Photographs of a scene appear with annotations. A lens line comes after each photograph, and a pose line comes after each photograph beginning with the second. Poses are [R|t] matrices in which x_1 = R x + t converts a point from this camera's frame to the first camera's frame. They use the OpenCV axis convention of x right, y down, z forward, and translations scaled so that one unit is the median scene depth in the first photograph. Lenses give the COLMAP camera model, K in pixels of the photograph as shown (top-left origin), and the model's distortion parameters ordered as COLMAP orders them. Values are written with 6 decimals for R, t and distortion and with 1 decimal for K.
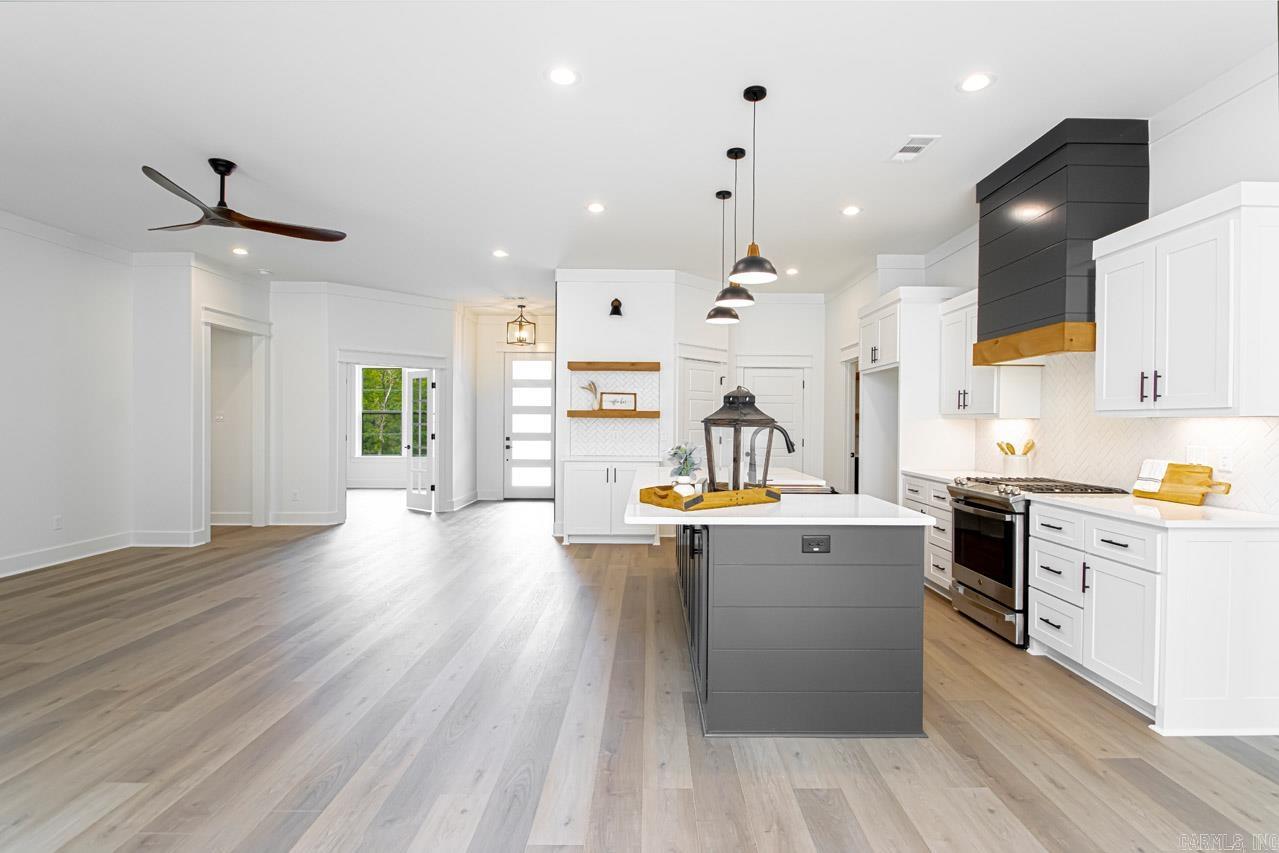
lens RADIAL K [[581.7, 0, 639.5], [0, 581.7, 426.5], [0, 0, 1]] dist [0.000395, -0.004735]
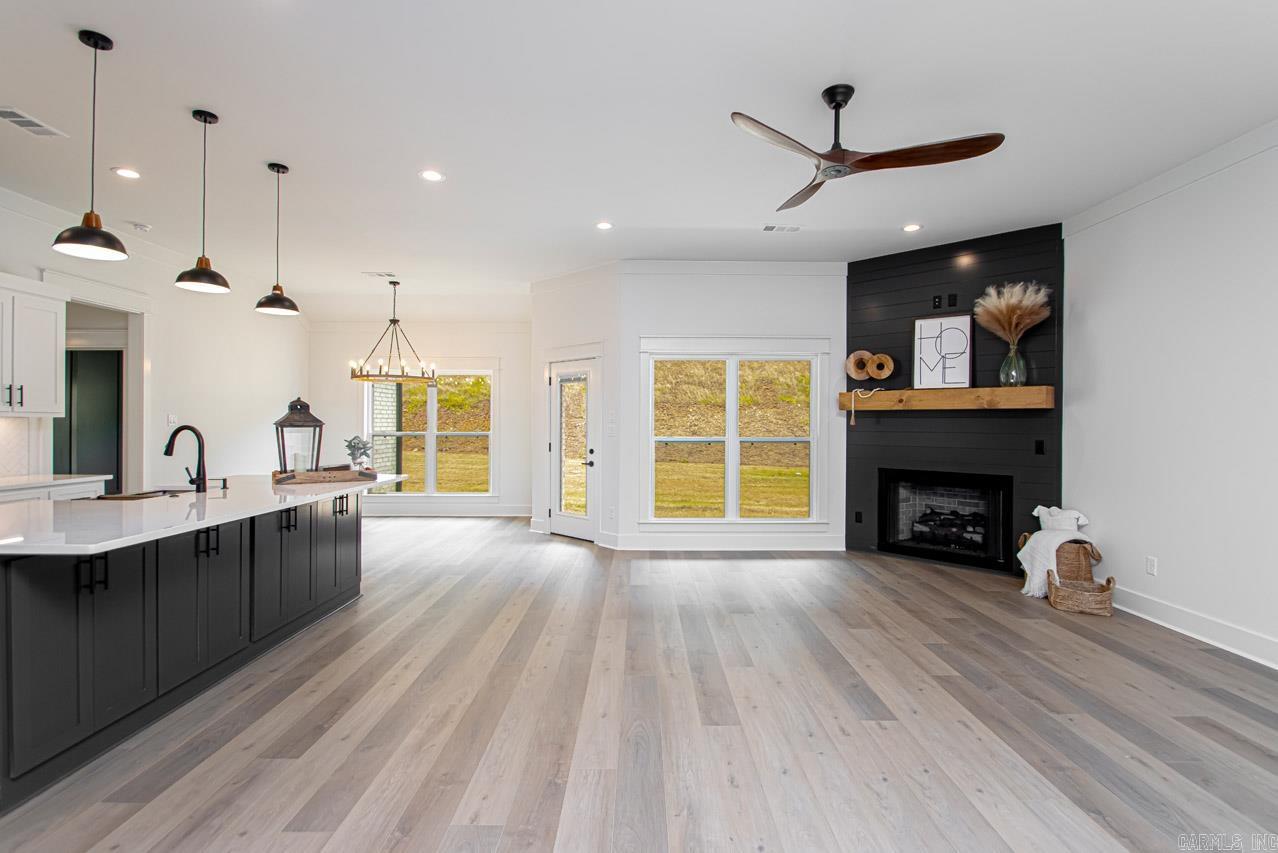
lens RADIAL K [[615.1, 0, 639.0], [0, 615.1, 426.5], [0, 0, 1]] dist [-0.001146, -0.000277]
pose [[-0.999955, -0.009354, 0.001814, -0.546812], [-0.009338, 0.999919, 0.008673, -0.018835], [-0.001895, 0.008655, -0.999961, 2.122545]]
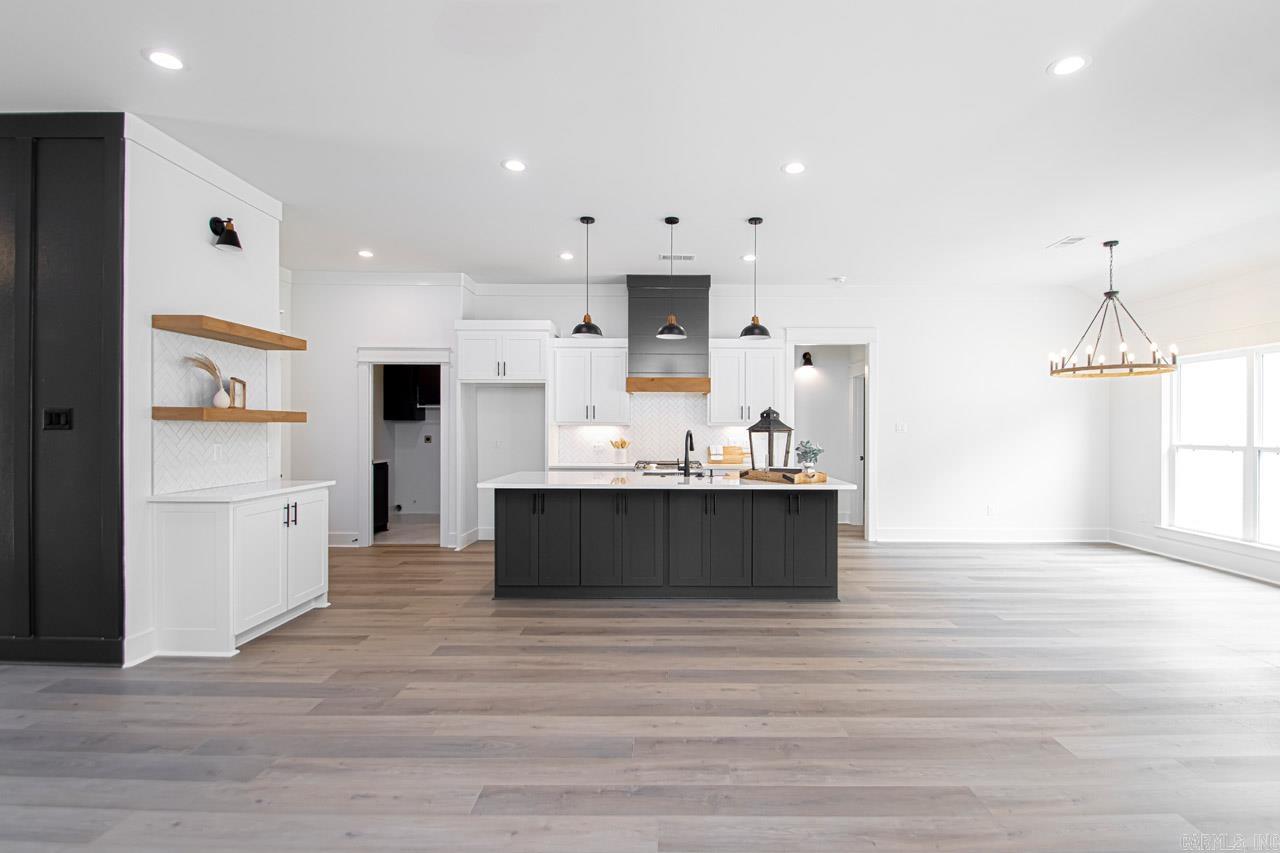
lens RADIAL K [[603.6, 0, 657.9], [0, 603.6, 426.0], [0, 0, 1]] dist [0.024183, -0.021310]
pose [[0.017594, -0.000259, 0.999845, -1.306458], [0.004213, 0.999991, 0.000185, -0.015704], [-0.999836, 0.004209, 0.017595, 1.105052]]
